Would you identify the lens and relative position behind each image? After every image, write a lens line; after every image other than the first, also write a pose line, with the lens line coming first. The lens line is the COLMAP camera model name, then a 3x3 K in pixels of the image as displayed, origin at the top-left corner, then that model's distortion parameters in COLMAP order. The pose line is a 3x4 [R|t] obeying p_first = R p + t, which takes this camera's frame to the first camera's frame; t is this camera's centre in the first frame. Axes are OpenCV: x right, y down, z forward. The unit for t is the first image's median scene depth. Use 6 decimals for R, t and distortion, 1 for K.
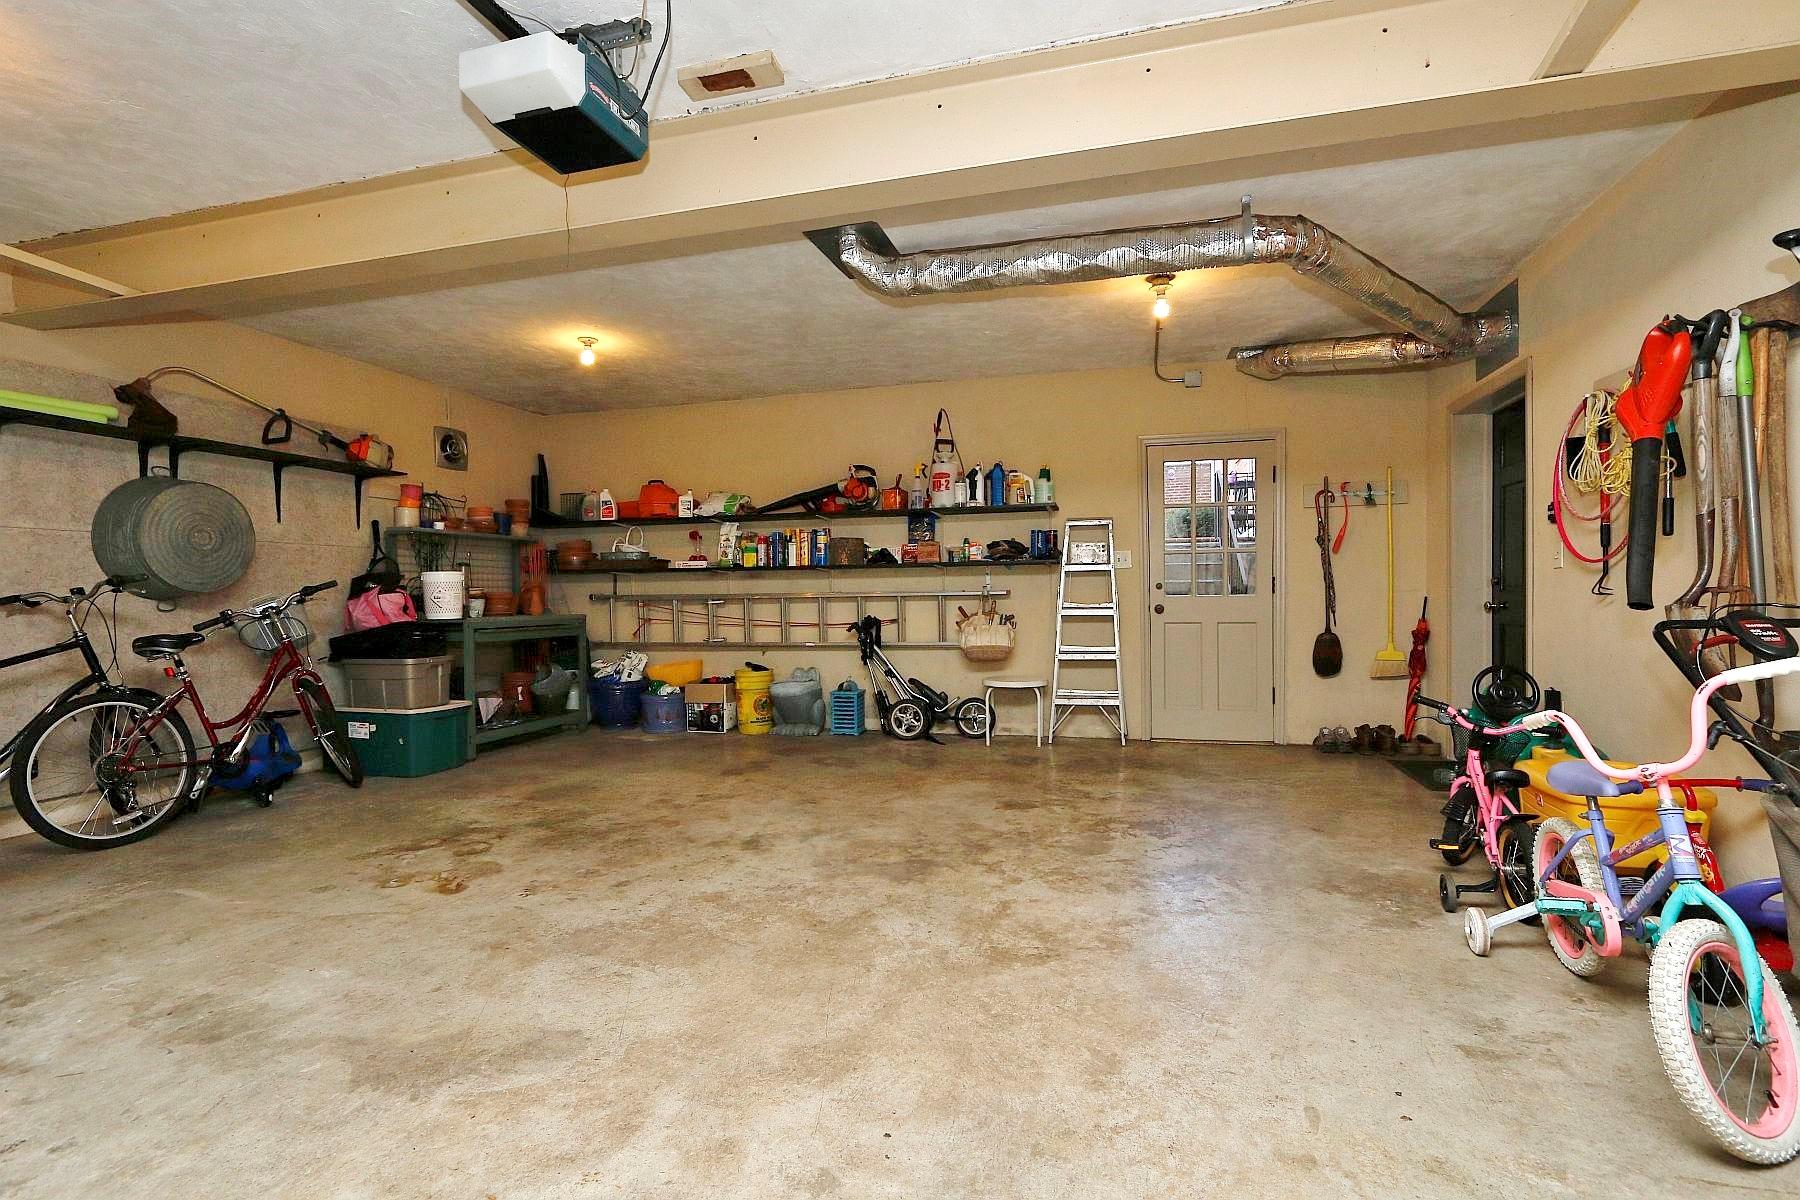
lens RADIAL K [[825.8, 0, 901.8], [0, 825.8, 600.2], [0, 0, 1]] dist [-0.013154, -0.000705]
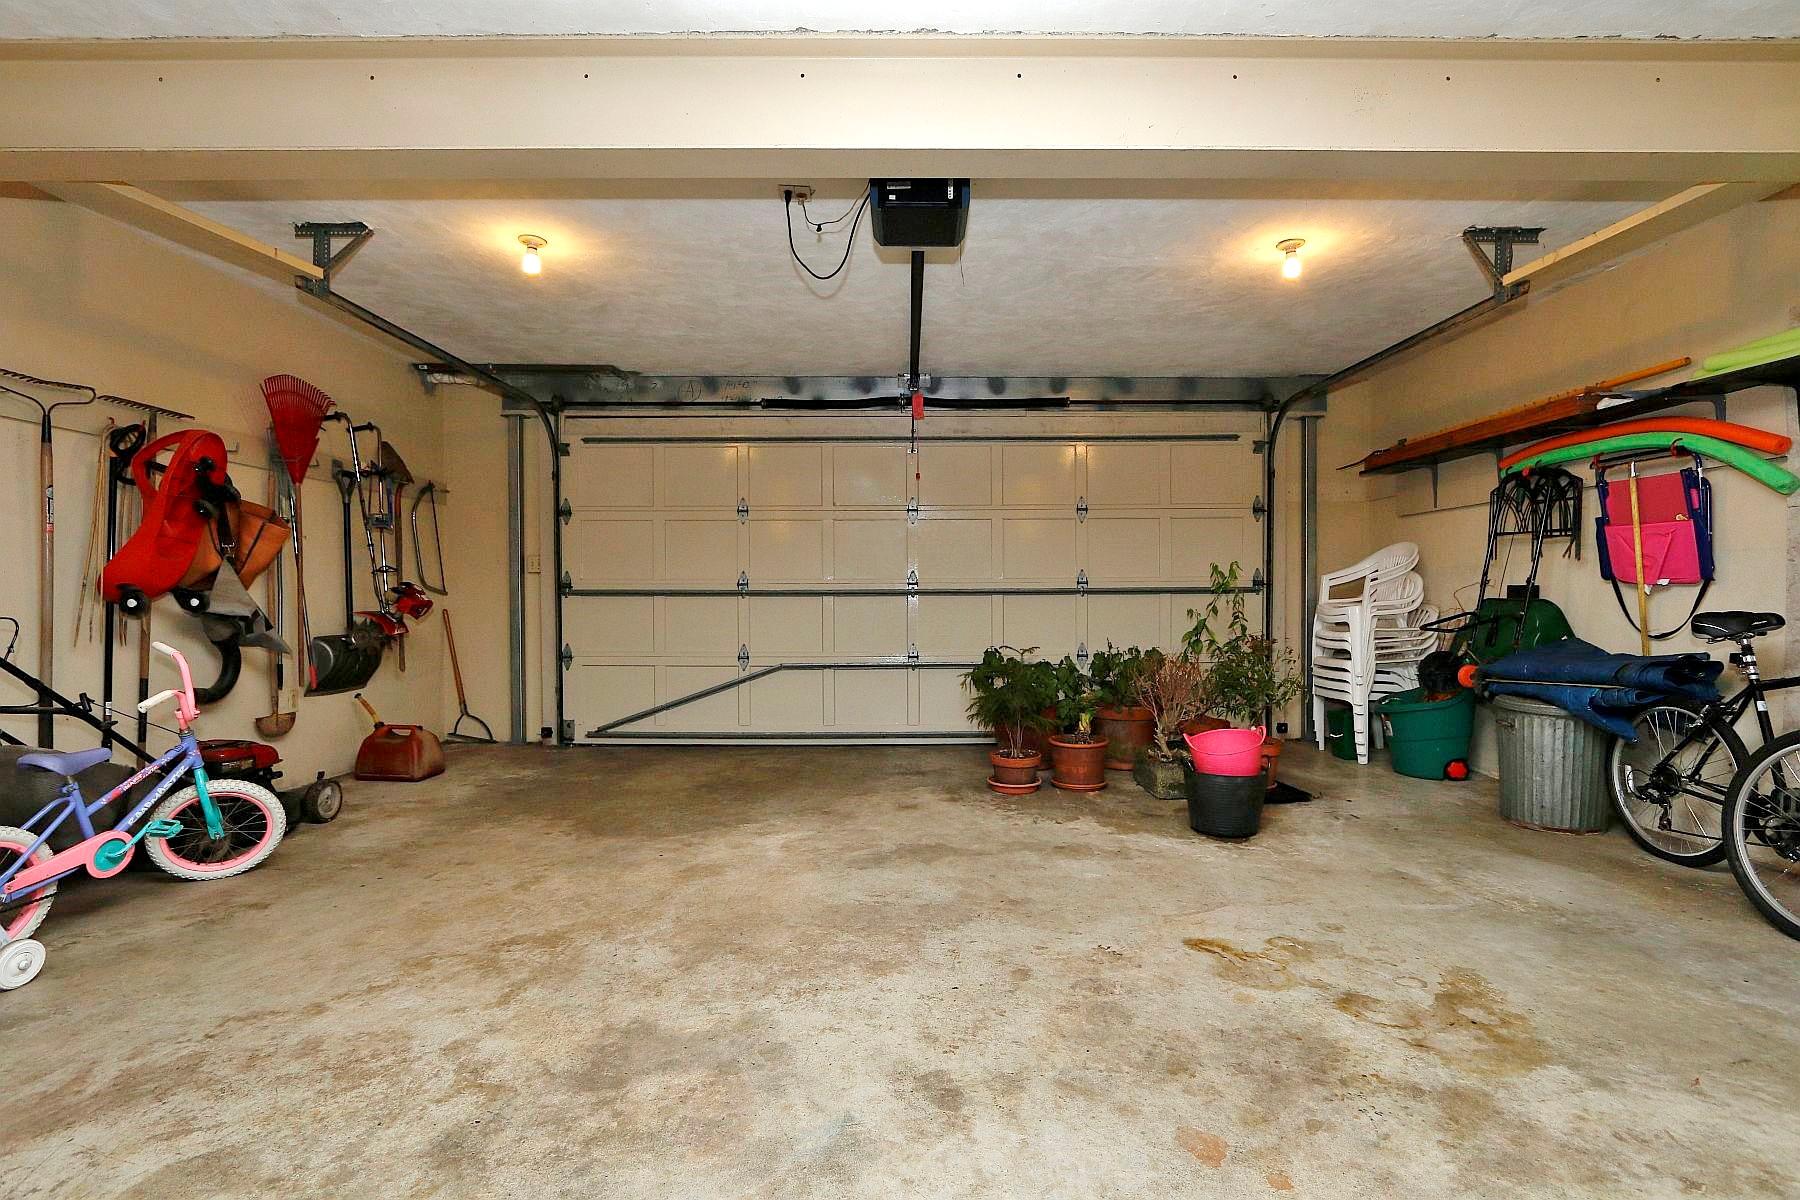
lens RADIAL K [[825.8, 0, 903.3], [0, 825.8, 600.7], [0, 0, 1]] dist [-0.013154, -0.000705]
pose [[-0.964153, 0.013925, -0.264983, -0.036245], [0.011888, 0.999886, 0.009290, -0.011287], [0.265082, 0.005807, -0.964208, 1.749281]]
